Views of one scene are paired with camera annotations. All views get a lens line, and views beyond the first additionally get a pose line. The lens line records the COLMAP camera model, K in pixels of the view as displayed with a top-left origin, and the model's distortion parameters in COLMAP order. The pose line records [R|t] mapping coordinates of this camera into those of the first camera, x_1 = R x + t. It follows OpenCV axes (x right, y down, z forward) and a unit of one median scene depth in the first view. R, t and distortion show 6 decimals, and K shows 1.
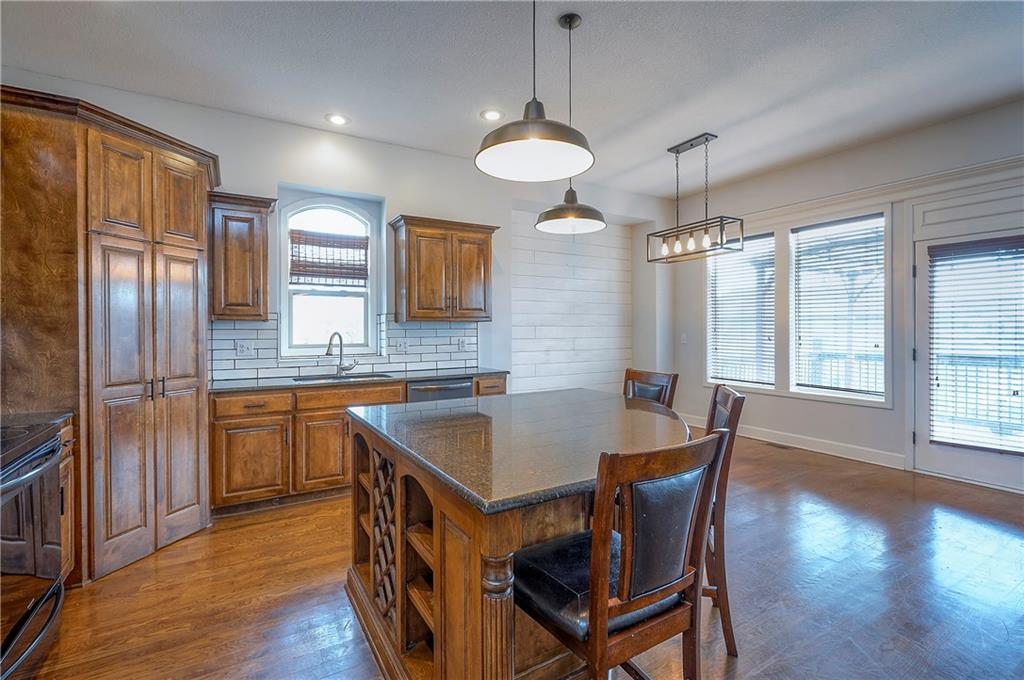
lens RADIAL K [[465.4, 0, 513.6], [0, 465.4, 330.4], [0, 0, 1]] dist [-0.004562, 0.000887]
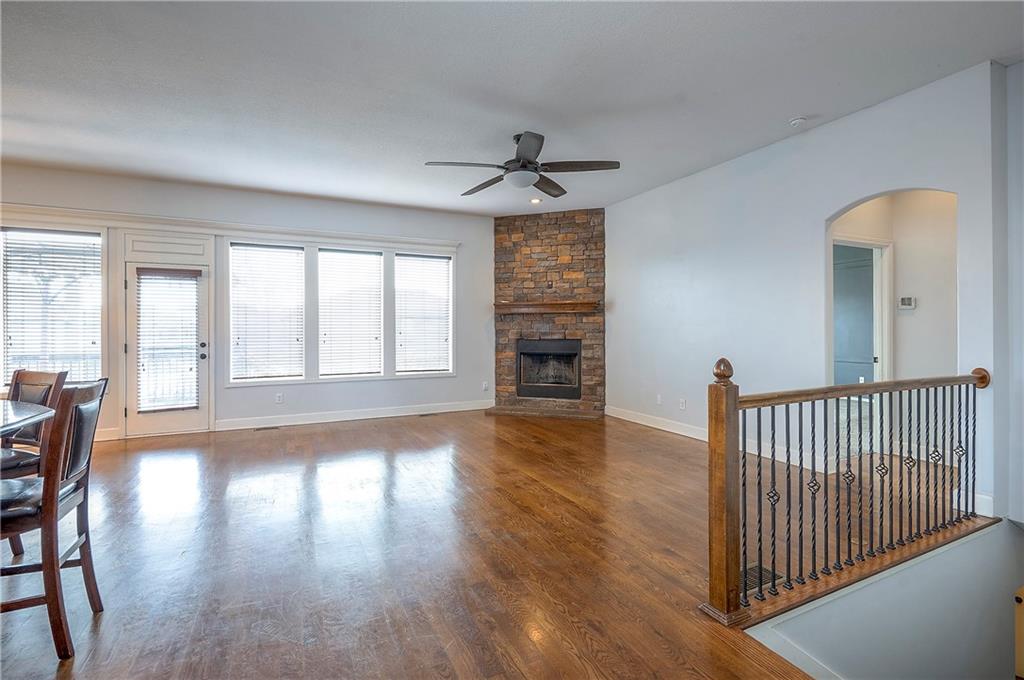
lens RADIAL K [[465.4, 0, 513.3], [0, 465.4, 329.1], [0, 0, 1]] dist [-0.004562, 0.000887]
pose [[0.091232, 0.005425, 0.995815, -0.317283], [0.008987, 0.999940, -0.006271, 0.015651], [-0.995789, 0.009521, 0.091177, -0.190414]]
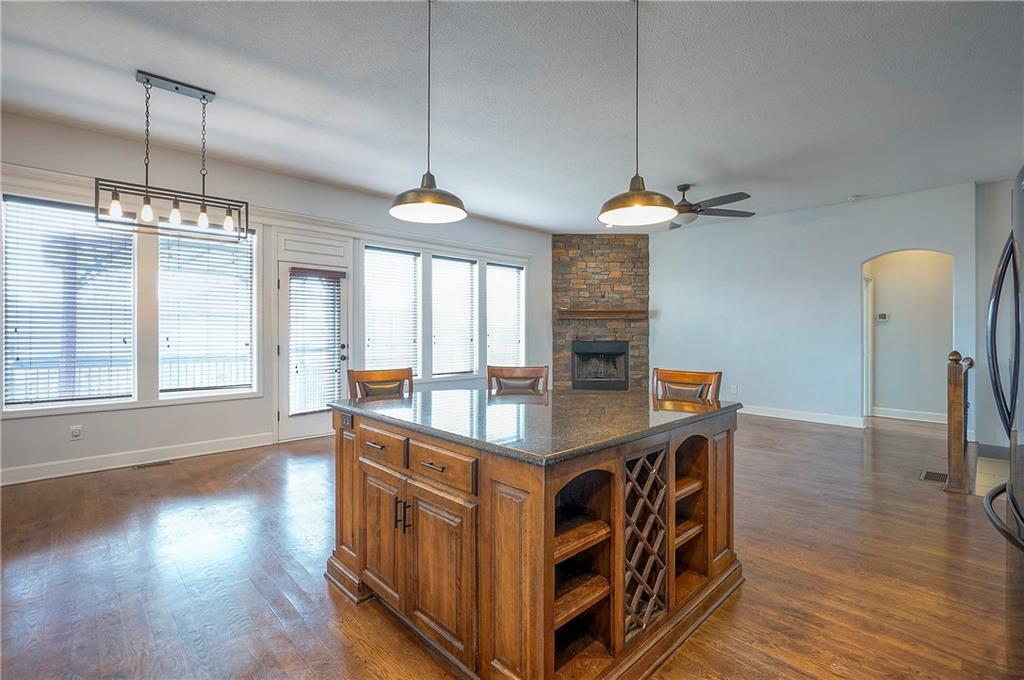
lens RADIAL K [[465.4, 0, 508.2], [0, 465.4, 329.4], [0, 0, 1]] dist [-0.004562, 0.000887]
pose [[-0.221414, 0.007503, 0.975151, -0.481677], [0.003183, 0.999971, -0.006971, 0.006608], [-0.975175, 0.001561, -0.221431, 0.639191]]
